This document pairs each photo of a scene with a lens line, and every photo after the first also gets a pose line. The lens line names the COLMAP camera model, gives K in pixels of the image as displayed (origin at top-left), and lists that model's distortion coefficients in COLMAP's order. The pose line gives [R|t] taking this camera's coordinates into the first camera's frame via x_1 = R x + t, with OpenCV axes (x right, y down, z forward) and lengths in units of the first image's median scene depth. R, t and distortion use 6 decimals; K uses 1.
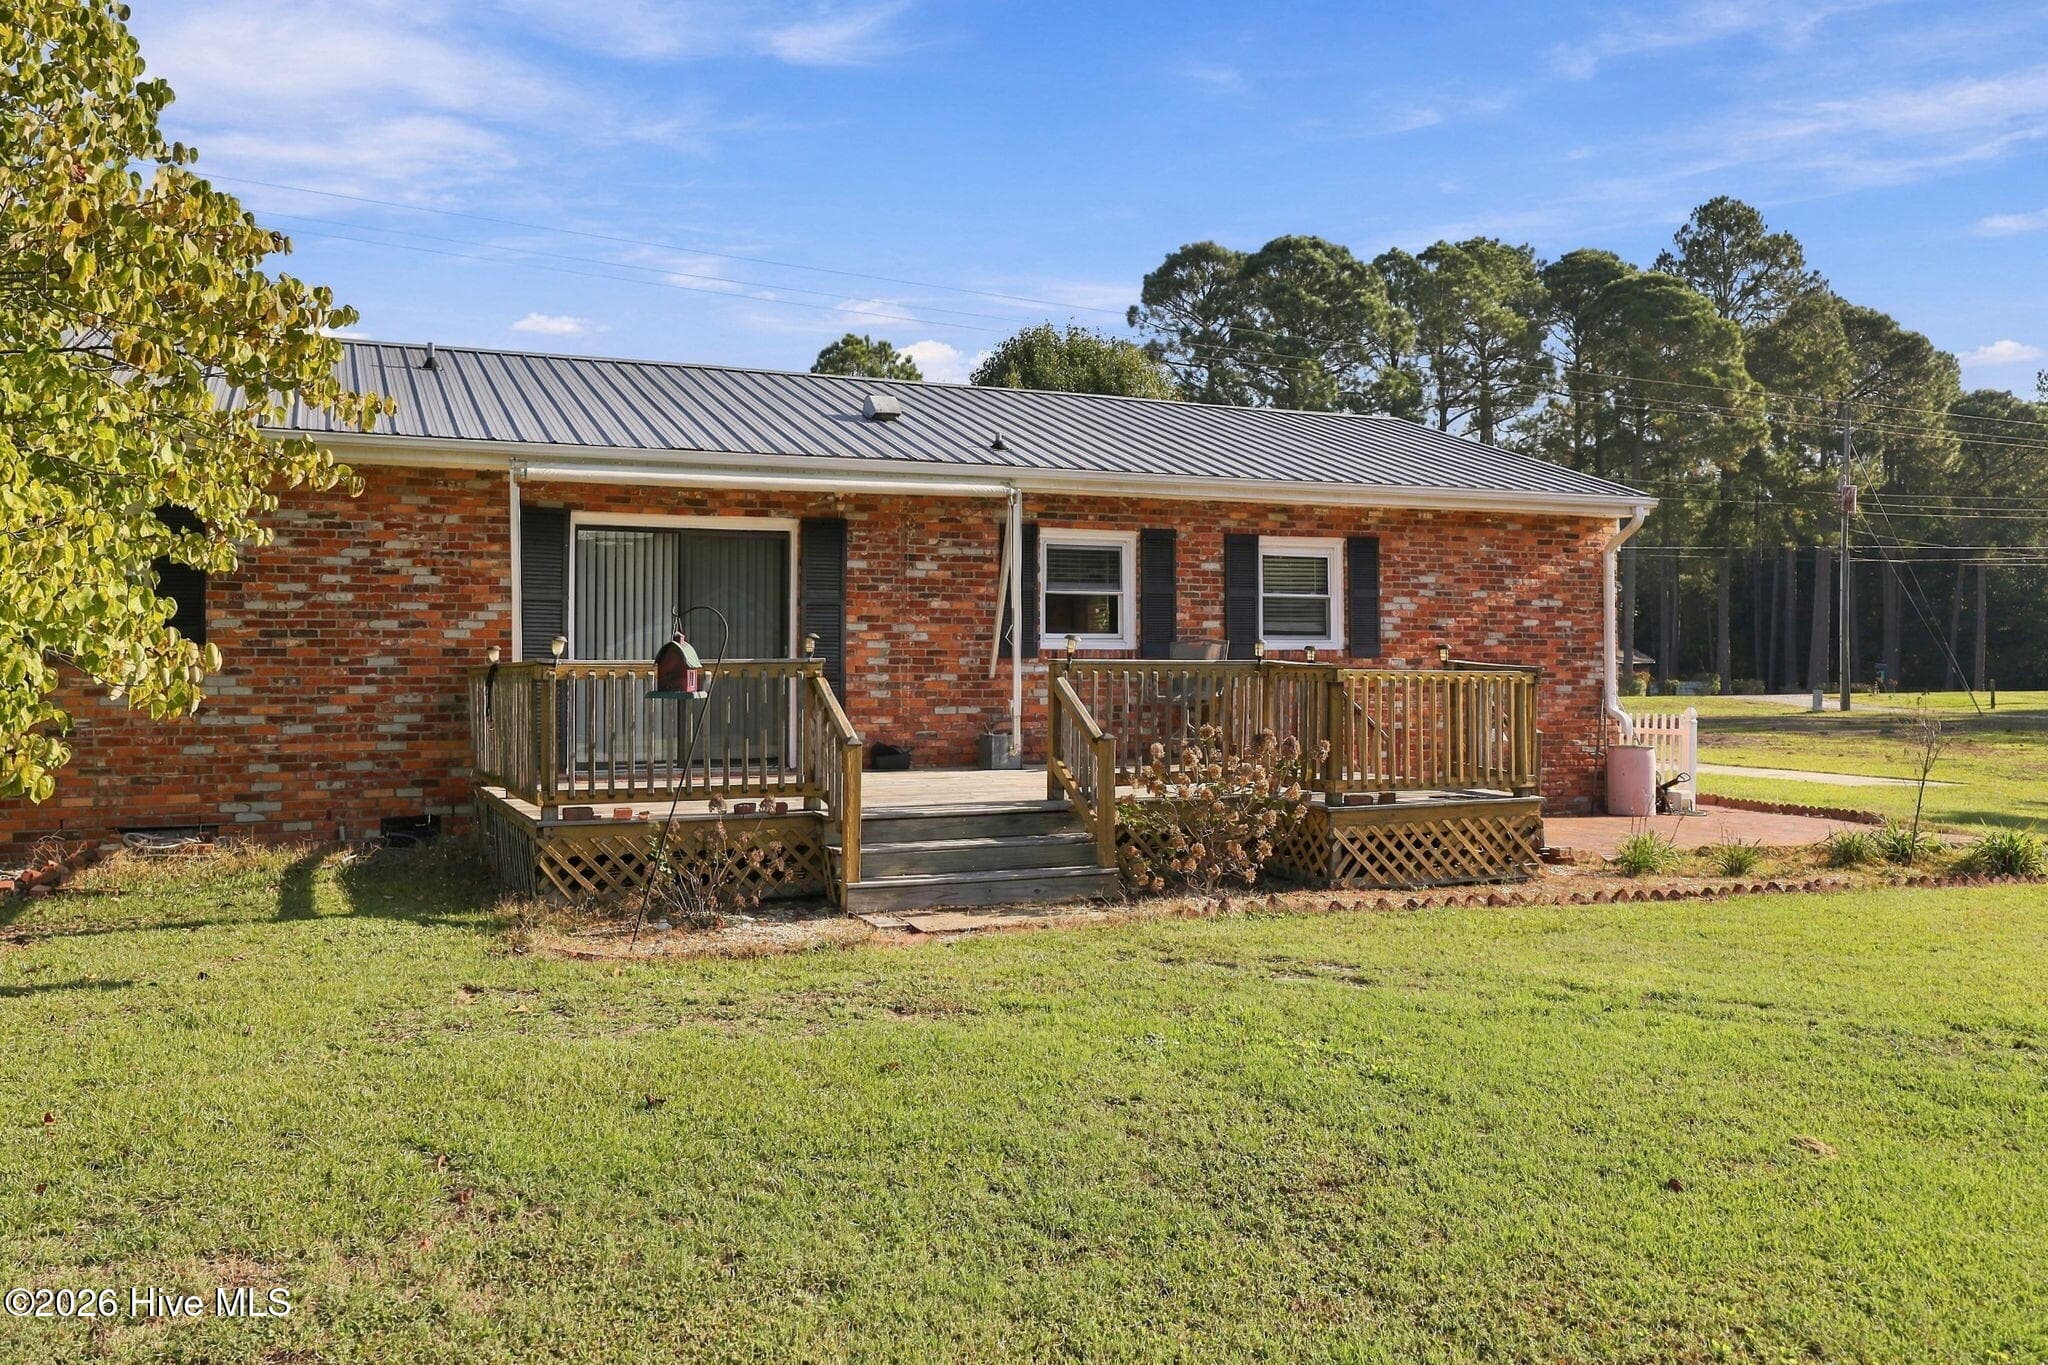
lens RADIAL K [[1601.2, 0, 1024.0], [0, 1601.2, 682.5], [0, 0, 1]] dist [0.007841, 0.001527]
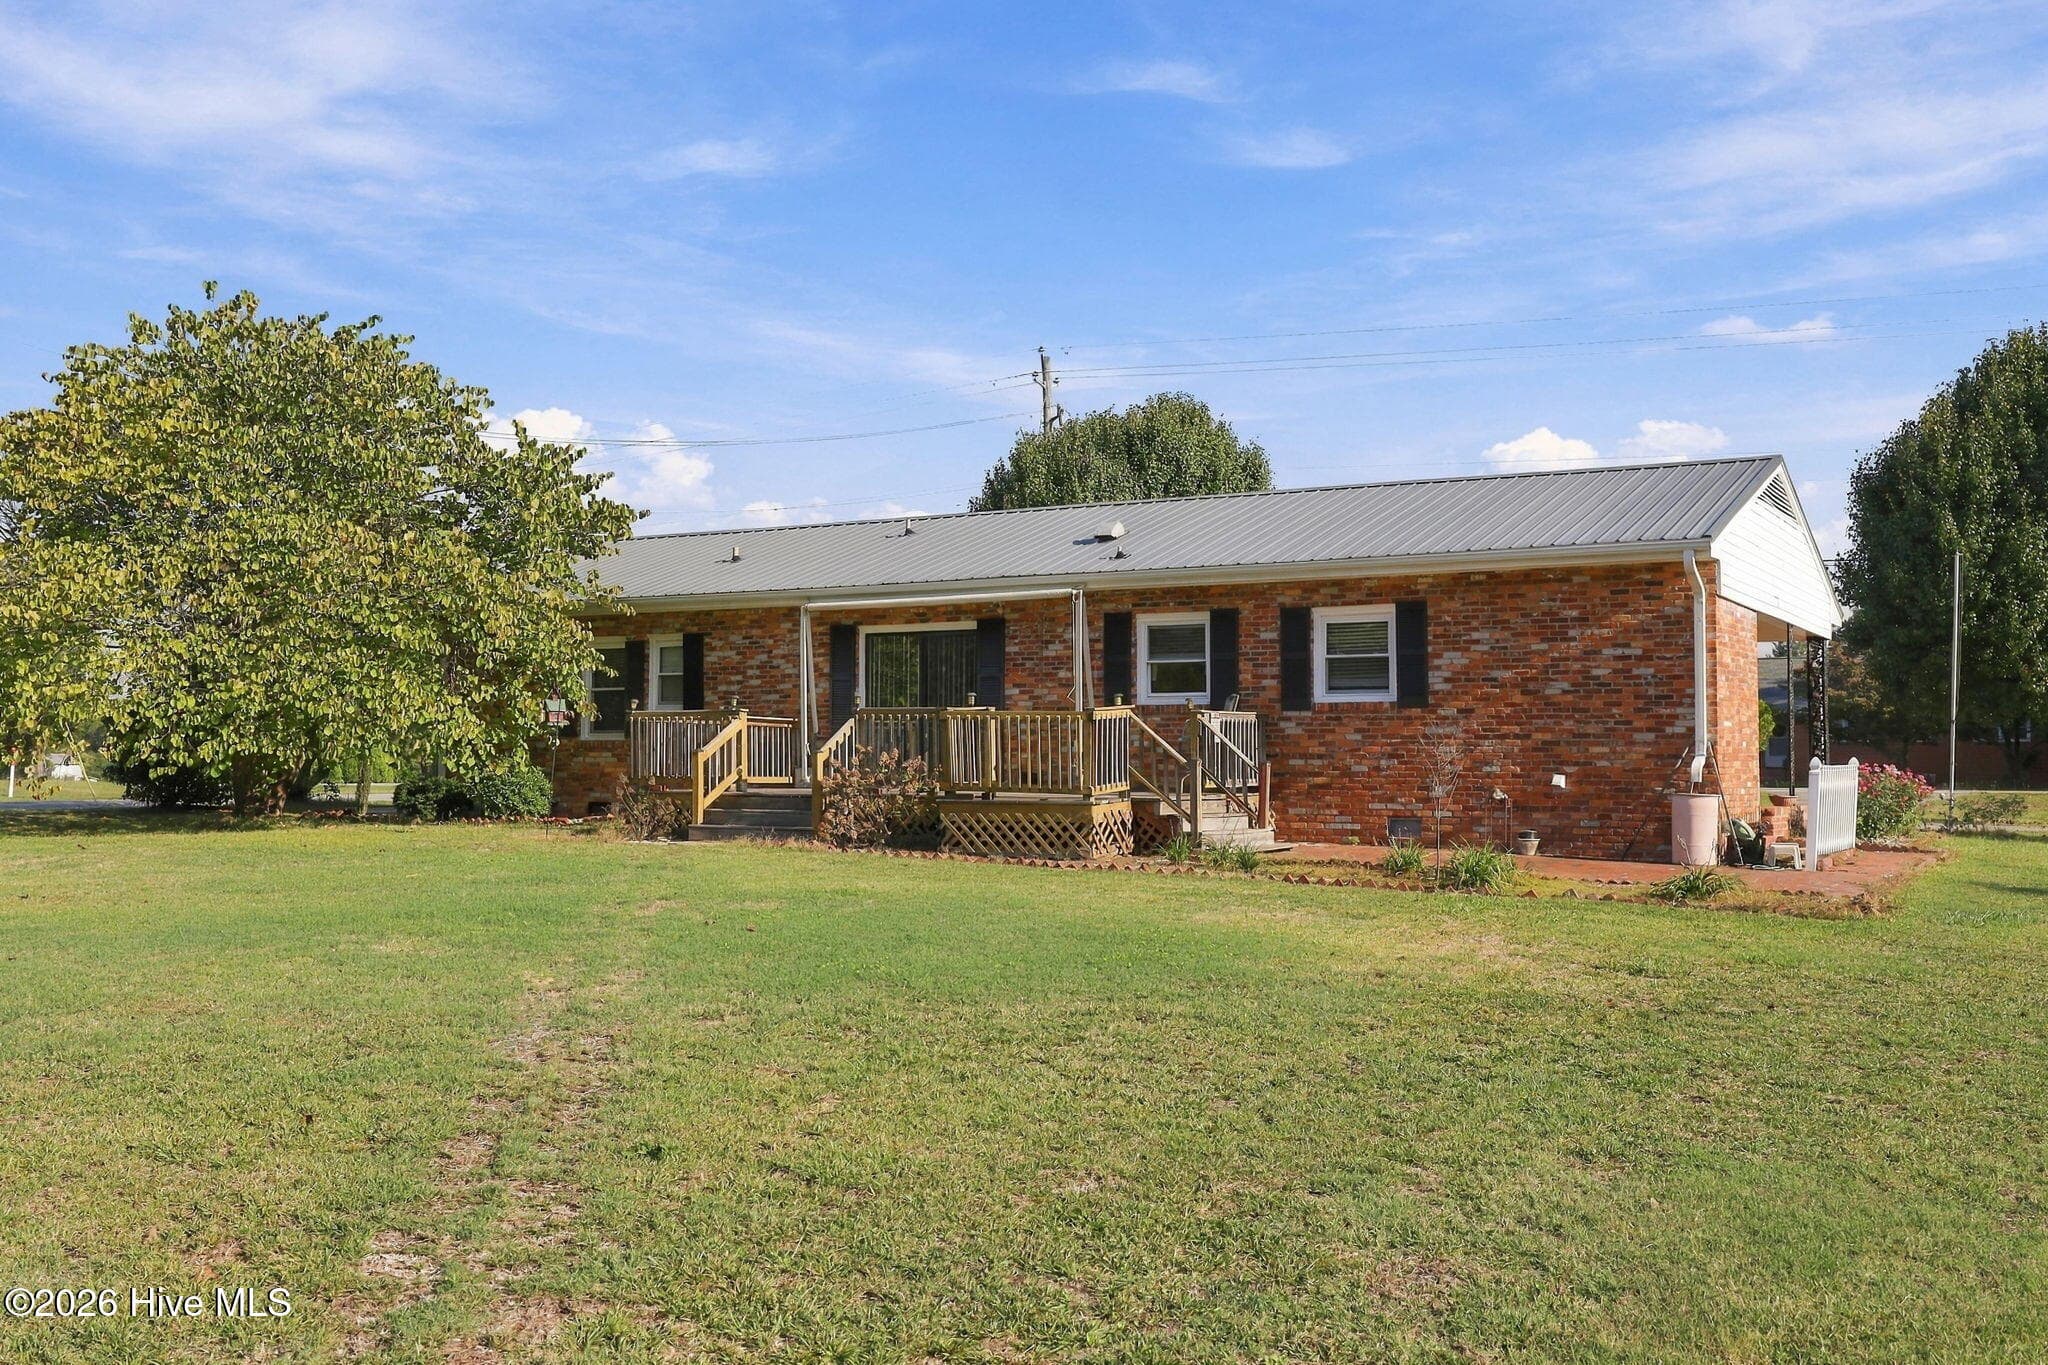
lens RADIAL K [[1932.9, 0, 1024.0], [0, 1932.9, 682.5], [0, 0, 1]] dist [0.005183, -0.002725]
pose [[0.589742, -0.029213, -0.807063, 1.175907], [-0.012608, 0.998891, -0.045369, 0.032473], [0.807493, 0.036932, 0.588719, -0.023531]]
